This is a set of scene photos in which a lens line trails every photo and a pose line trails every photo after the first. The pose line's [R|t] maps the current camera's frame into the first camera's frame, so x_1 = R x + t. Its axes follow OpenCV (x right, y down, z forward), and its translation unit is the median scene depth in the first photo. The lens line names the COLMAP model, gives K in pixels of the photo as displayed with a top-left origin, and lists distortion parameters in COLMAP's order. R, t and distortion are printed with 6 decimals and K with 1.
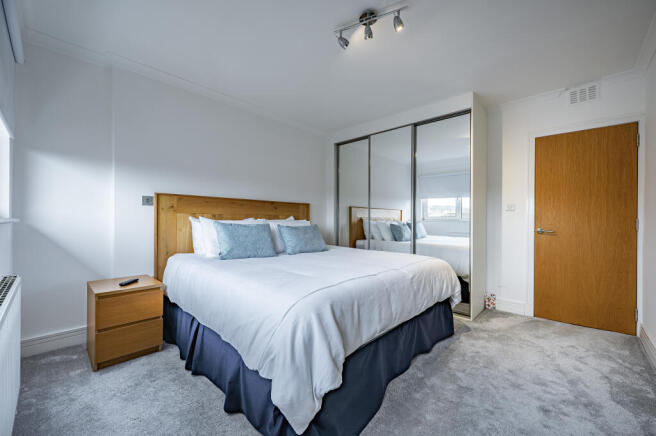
lens RADIAL K [[264.8, 0, 328.0], [0, 264.8, 218.0], [0, 0, 1]] dist [0.000125, 0.000003]
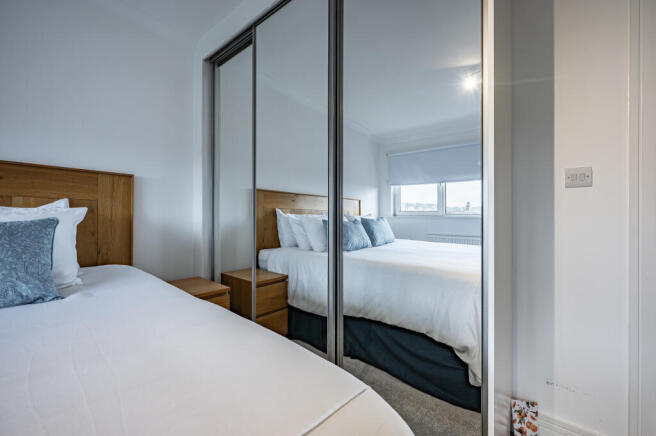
lens RADIAL K [[266.9, 0, 329.0], [0, 266.9, 210.6], [0, 0, 1]] dist [0.000127, 0.000091]
pose [[0.998420, 0.008338, 0.055569, 0.270085], [-0.007296, 0.999794, -0.018924, 0.016291], [-0.055715, 0.018489, 0.998275, 0.554325]]
